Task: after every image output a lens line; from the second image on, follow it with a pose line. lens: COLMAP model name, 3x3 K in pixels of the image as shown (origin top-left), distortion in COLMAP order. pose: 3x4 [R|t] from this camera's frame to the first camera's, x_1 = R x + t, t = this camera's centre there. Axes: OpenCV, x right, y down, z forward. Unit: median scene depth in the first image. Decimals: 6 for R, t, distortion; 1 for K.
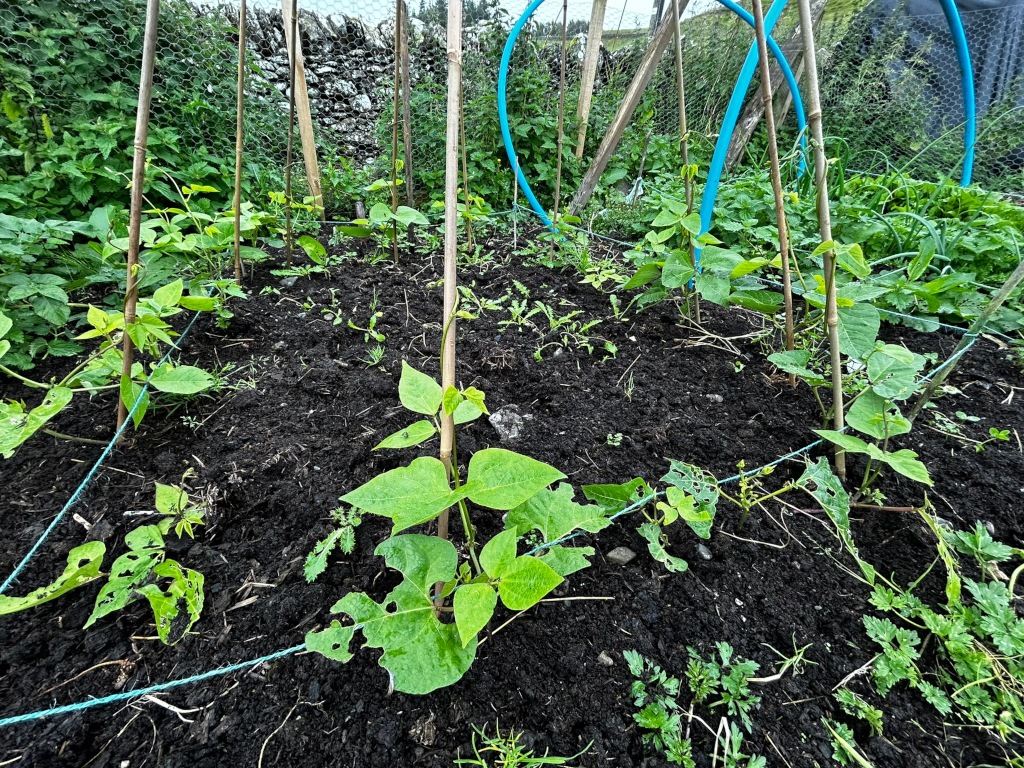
lens RADIAL K [[420.2, 0, 512.0], [0, 420.2, 384.0], [0, 0, 1]] dist [-0.001067, 0.000078]
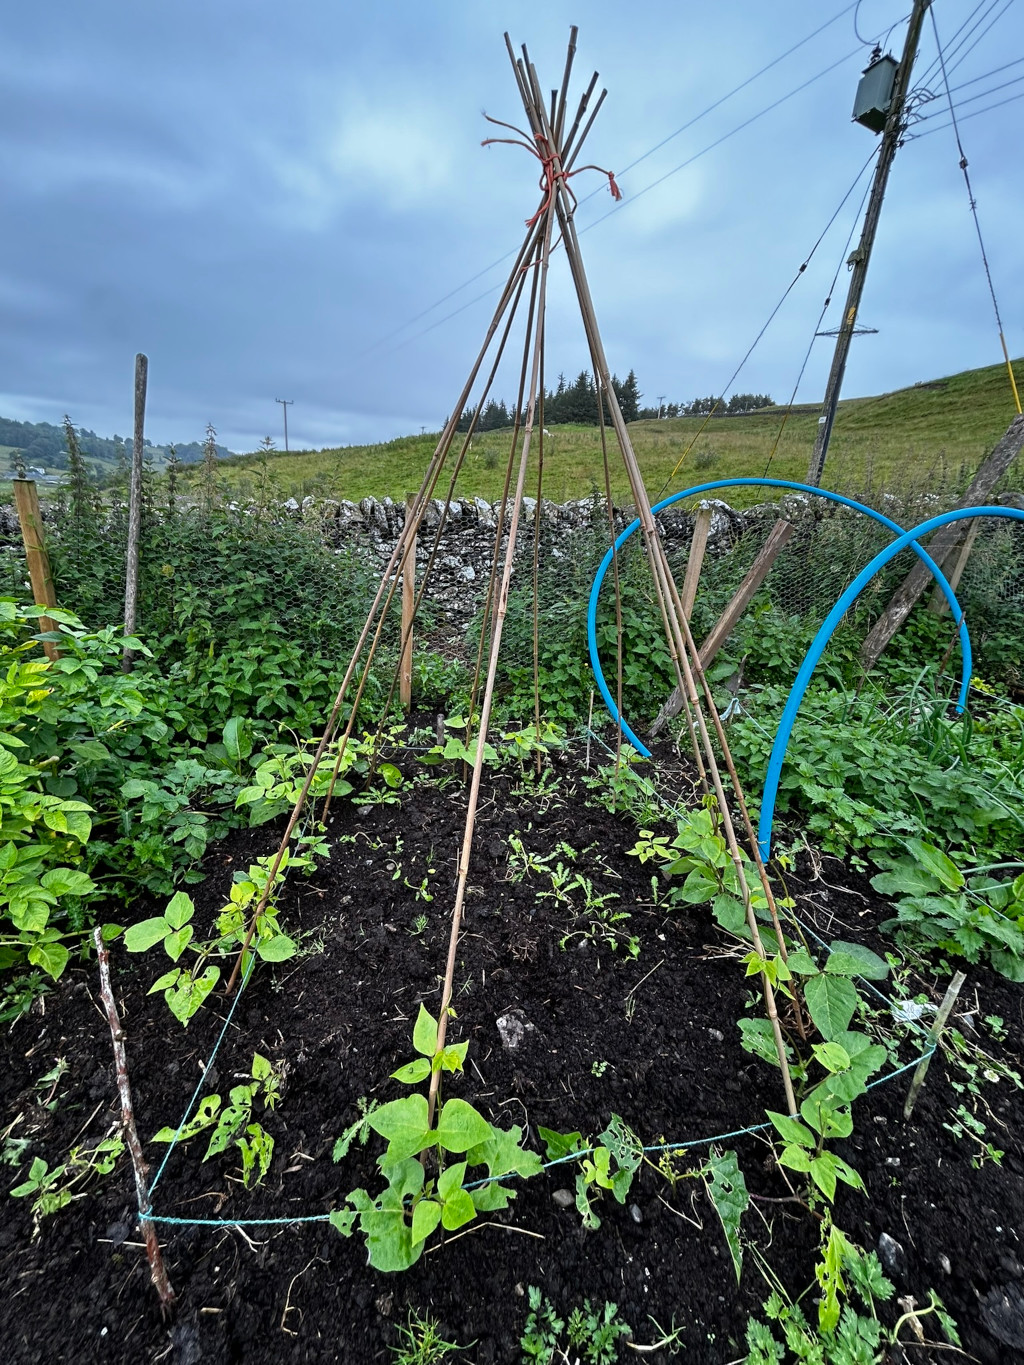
lens RADIAL K [[558.3, 0, 512.0], [0, 558.3, 682.5], [0, 0, 1]] dist [0.000933, -0.000458]
pose [[0.971837, 0.076220, -0.222986, 0.381714], [-0.128098, 0.965103, -0.228402, -0.699492], [0.197796, 0.250533, 0.947687, -1.027835]]
